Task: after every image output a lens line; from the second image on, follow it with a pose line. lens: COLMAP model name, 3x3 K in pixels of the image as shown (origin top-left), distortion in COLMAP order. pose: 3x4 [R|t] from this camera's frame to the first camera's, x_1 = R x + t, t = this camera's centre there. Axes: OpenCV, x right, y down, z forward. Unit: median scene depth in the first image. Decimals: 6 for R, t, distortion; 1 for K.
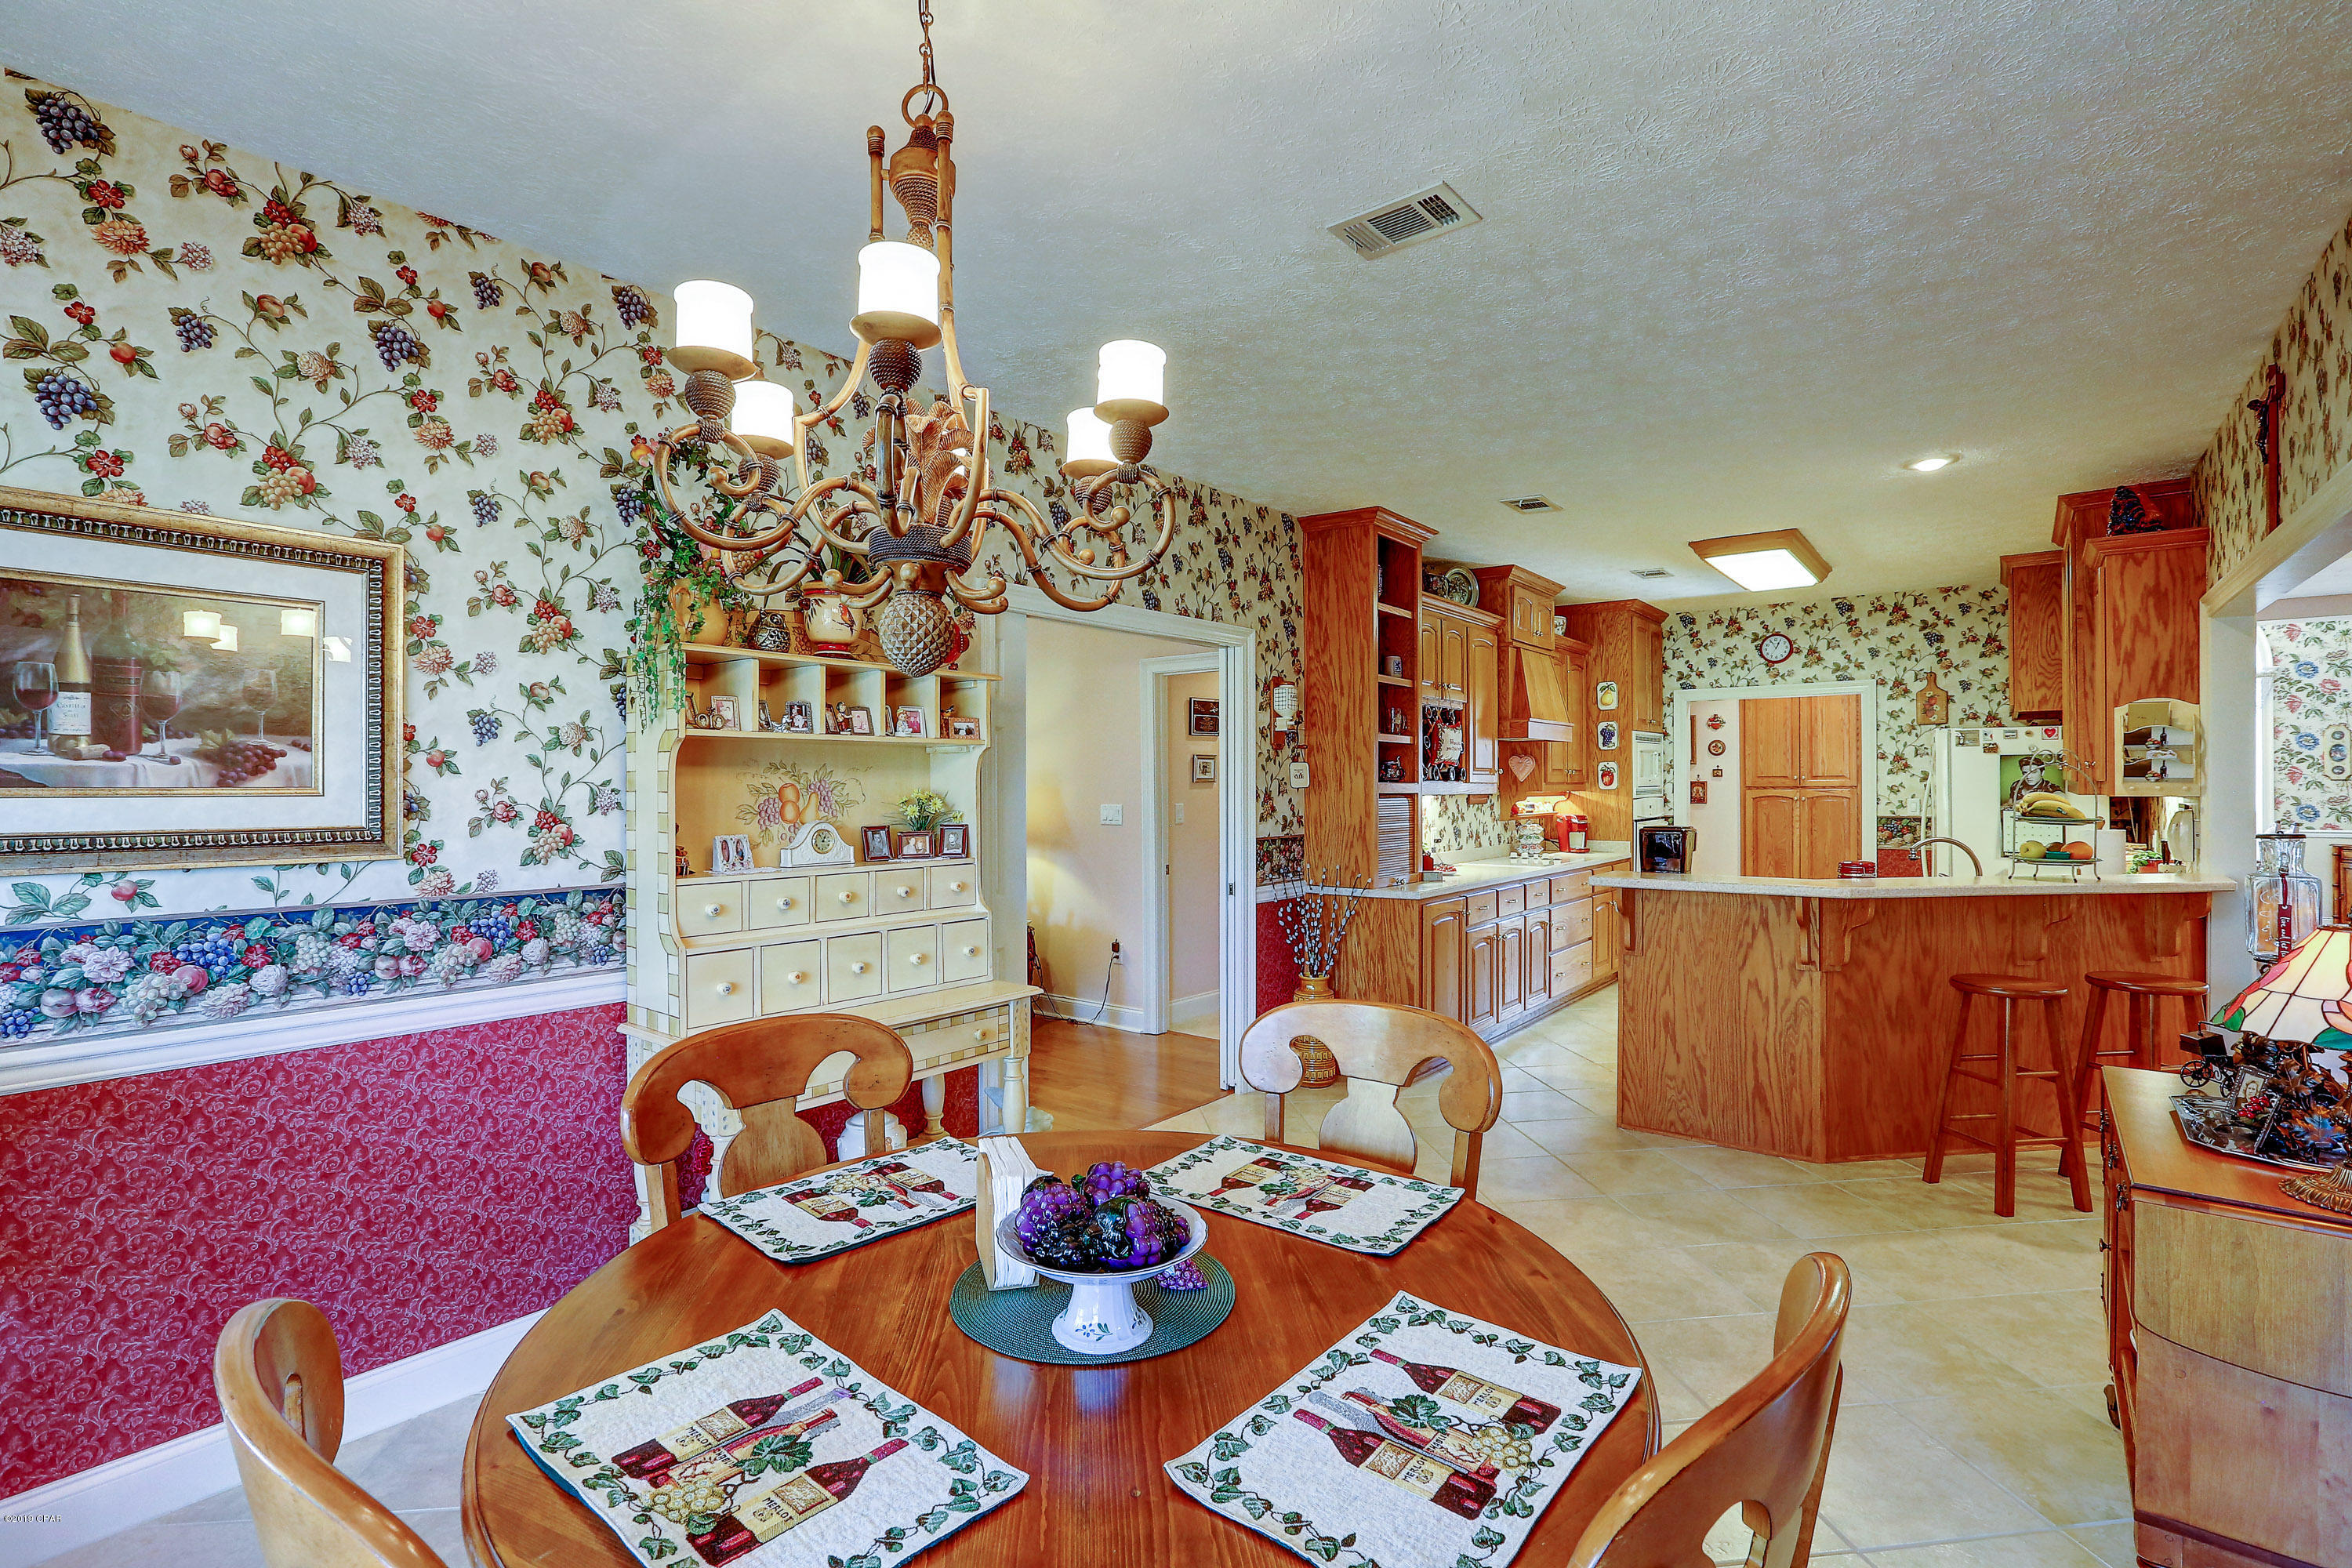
lens RADIAL K [[1075.6, 0, 1175.4], [0, 1075.6, 780.5], [0, 0, 1]] dist [-0.056311, 0.022166]
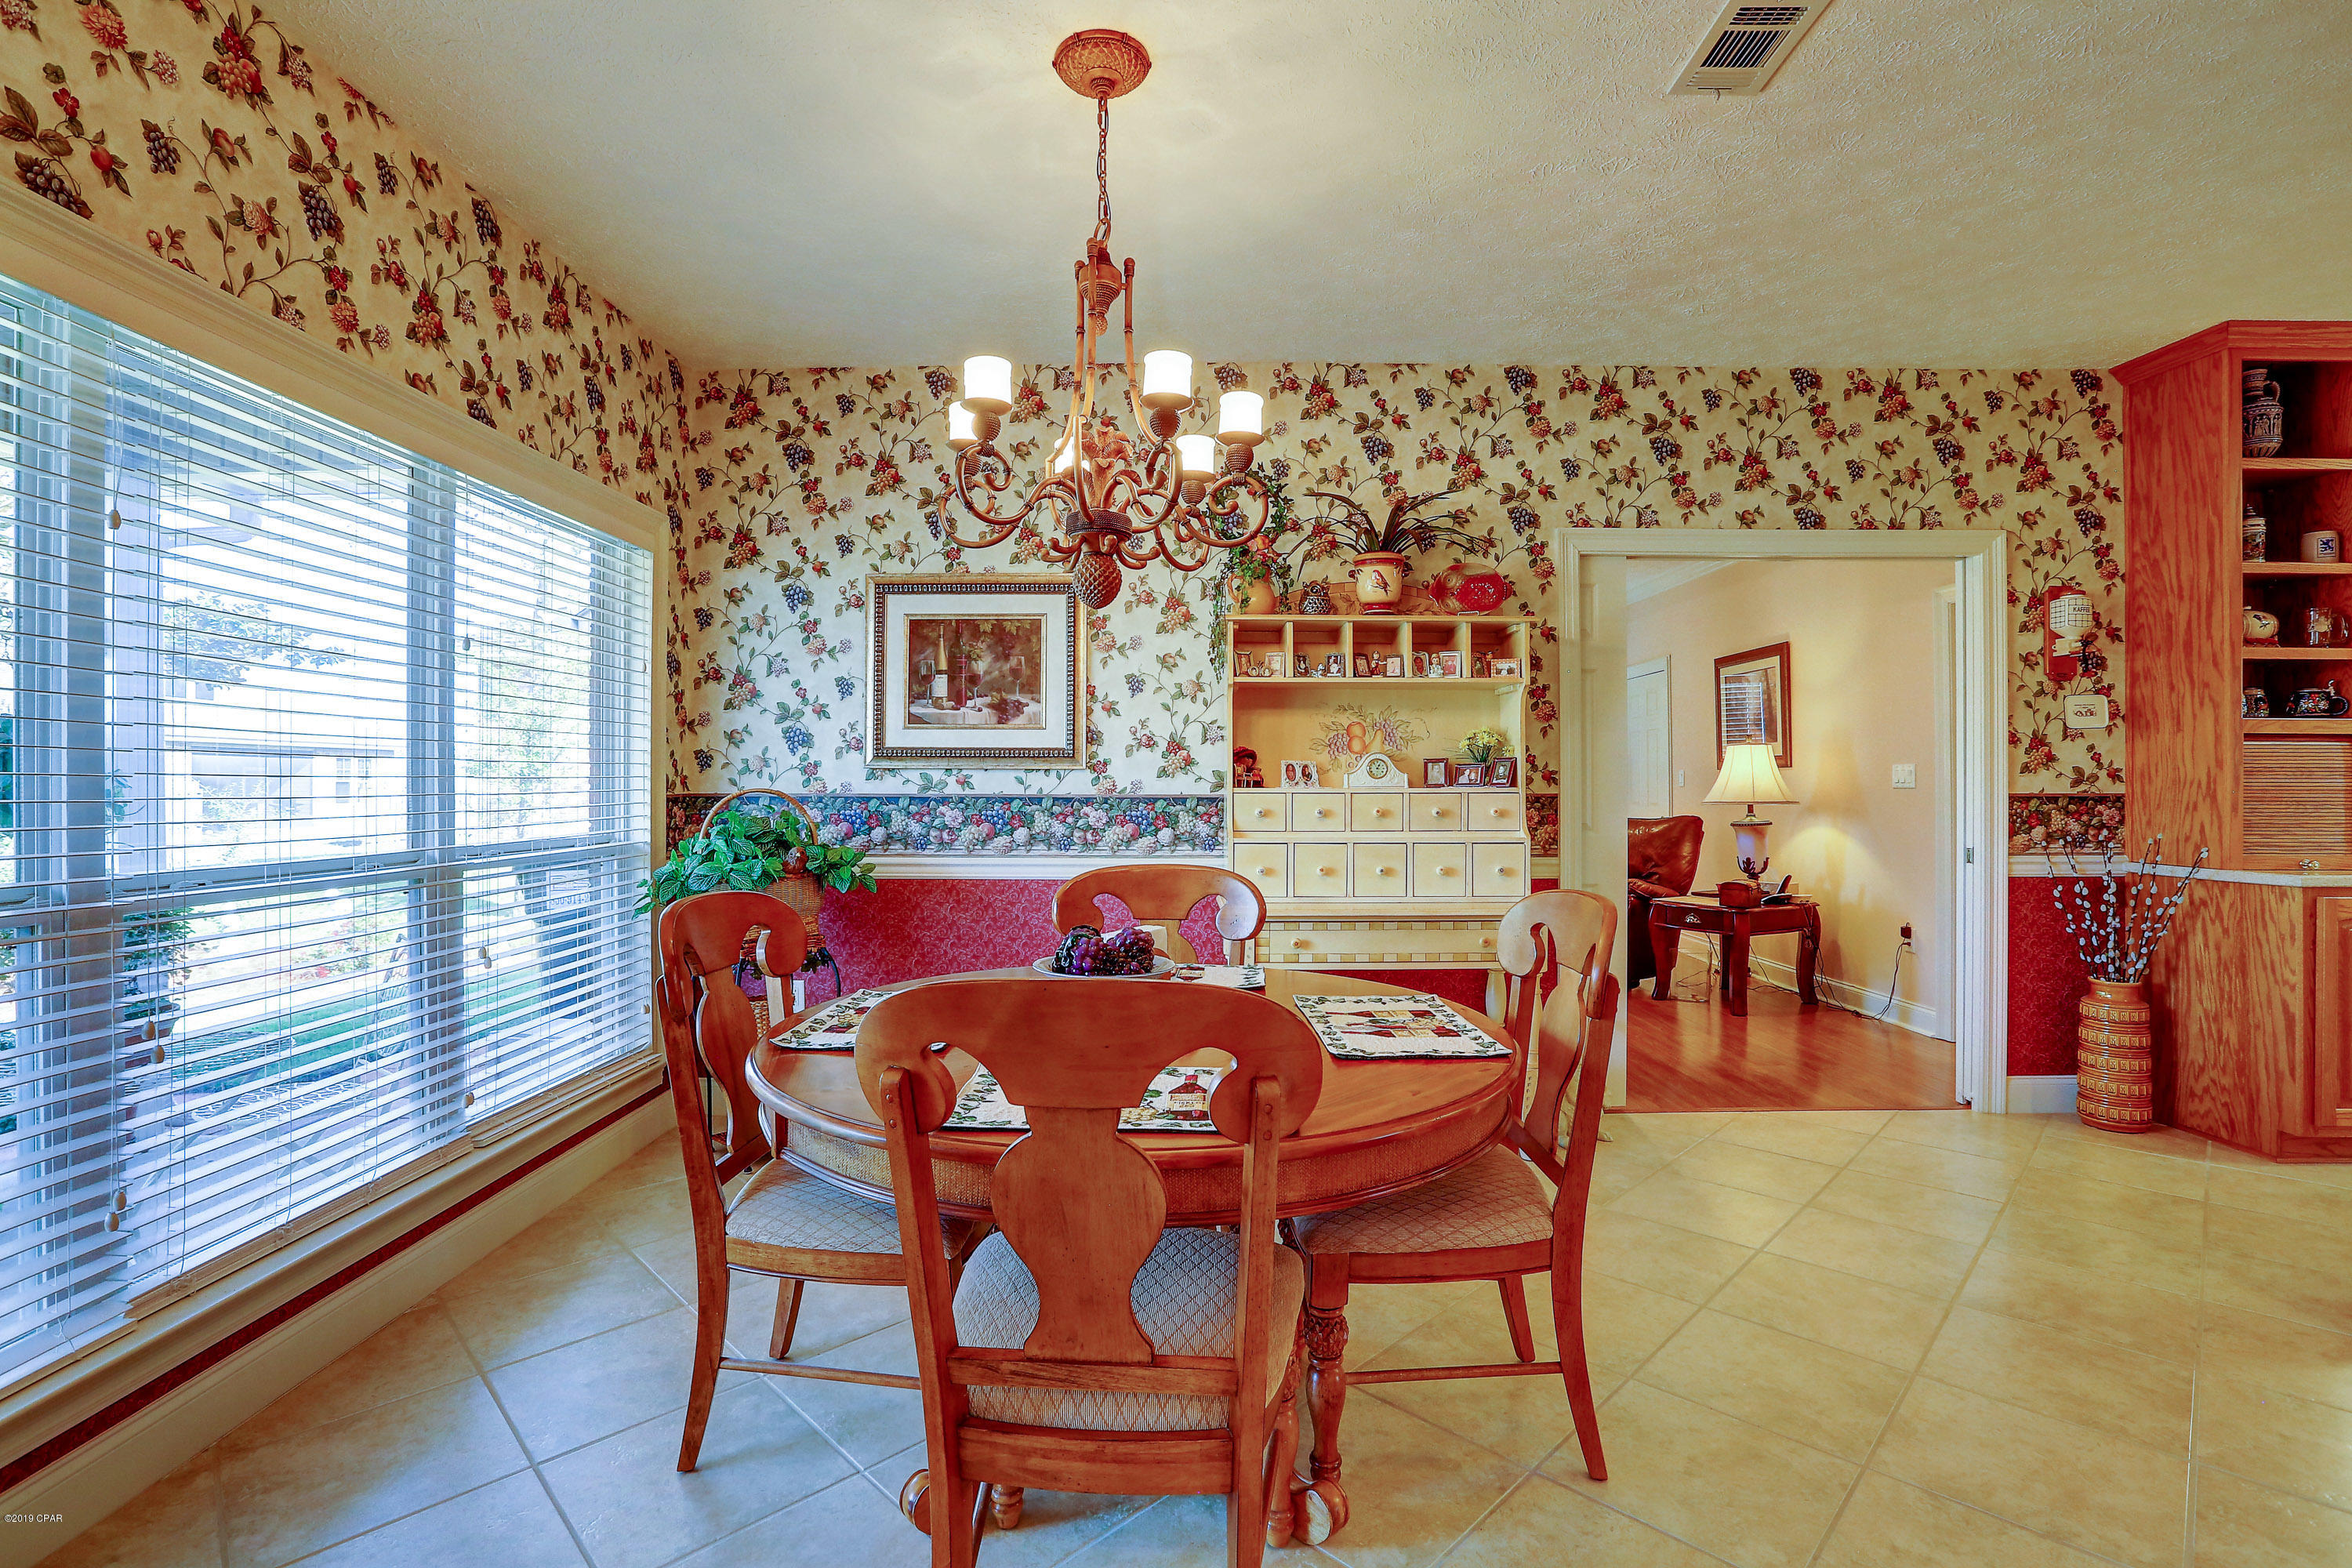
lens RADIAL K [[1075.6, 0, 1175.4], [0, 1075.6, 780.5], [0, 0, 1]] dist [-0.056311, 0.022166]
pose [[0.620396, 0.000475, -0.784288, 0.280197], [0.001000, 0.999999, 0.001396, 0.039799], [0.784288, -0.001650, 0.620395, 0.039274]]
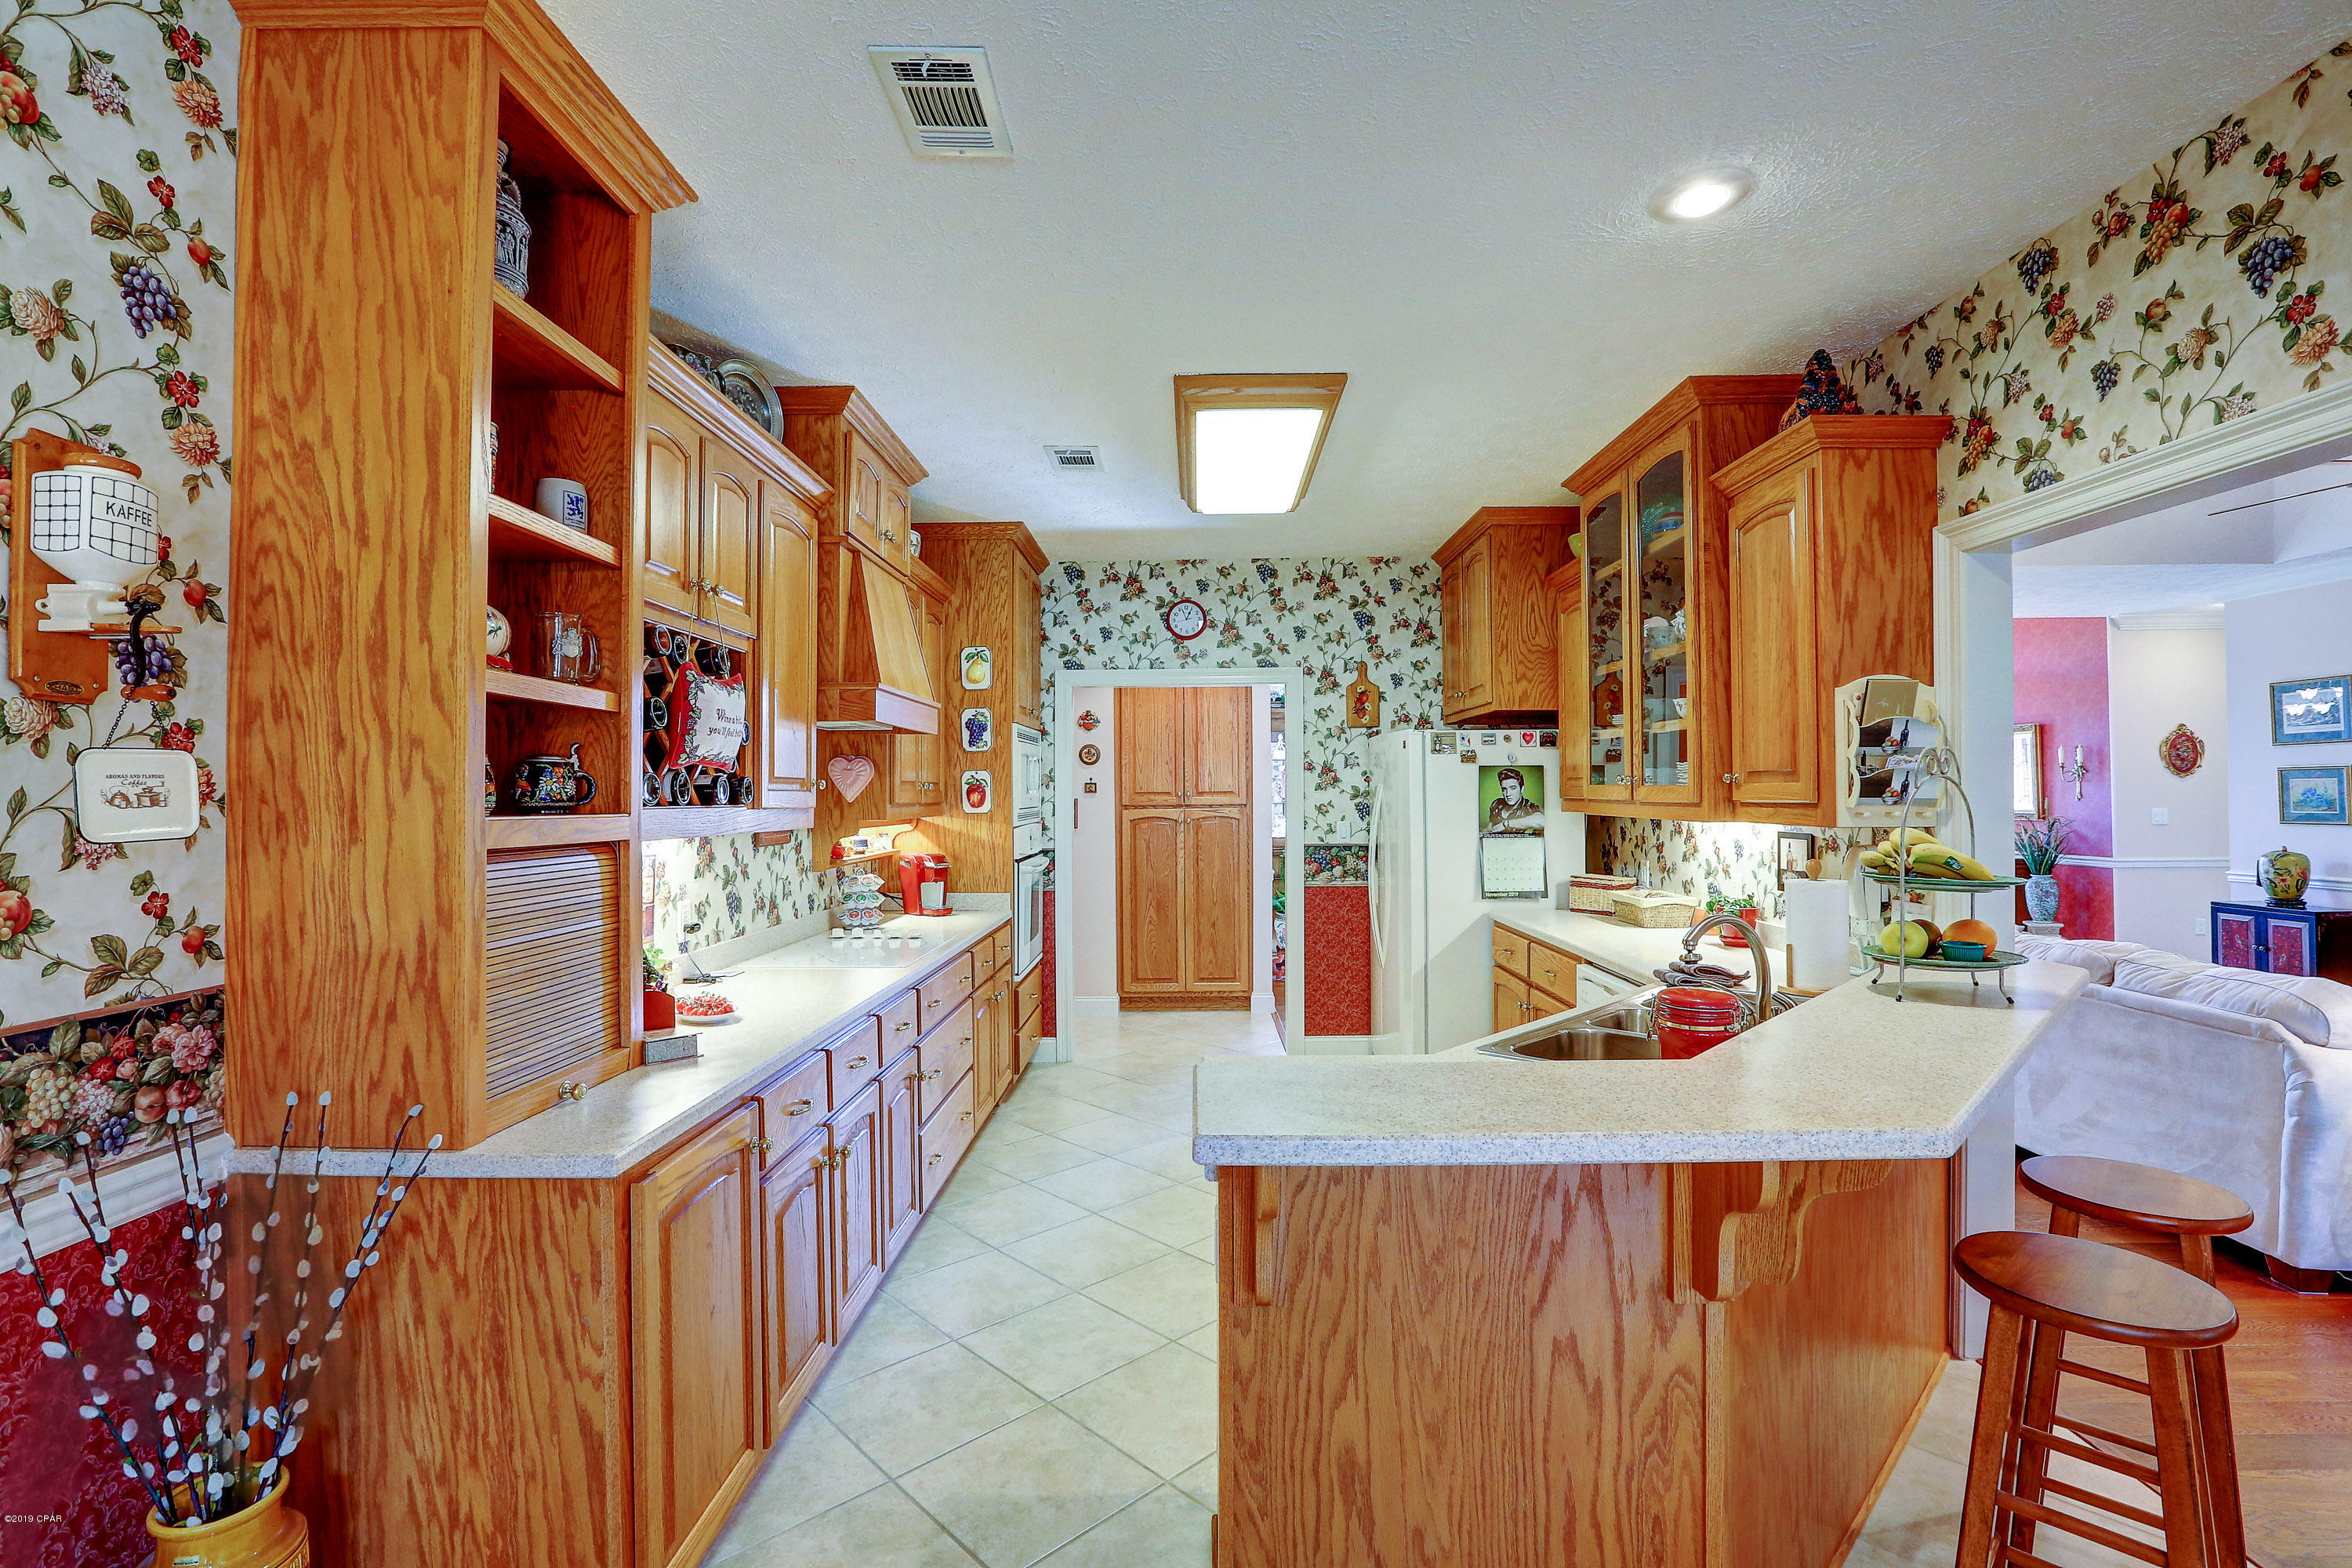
lens RADIAL K [[1075.6, 0, 1175.4], [0, 1075.6, 780.5], [0, 0, 1]] dist [-0.056311, 0.022166]
pose [[0.795696, 0.006060, 0.605666, 0.157449], [0.001393, 0.999929, -0.011836, -0.005103], [-0.605694, 0.010262, 0.795631, 0.600177]]
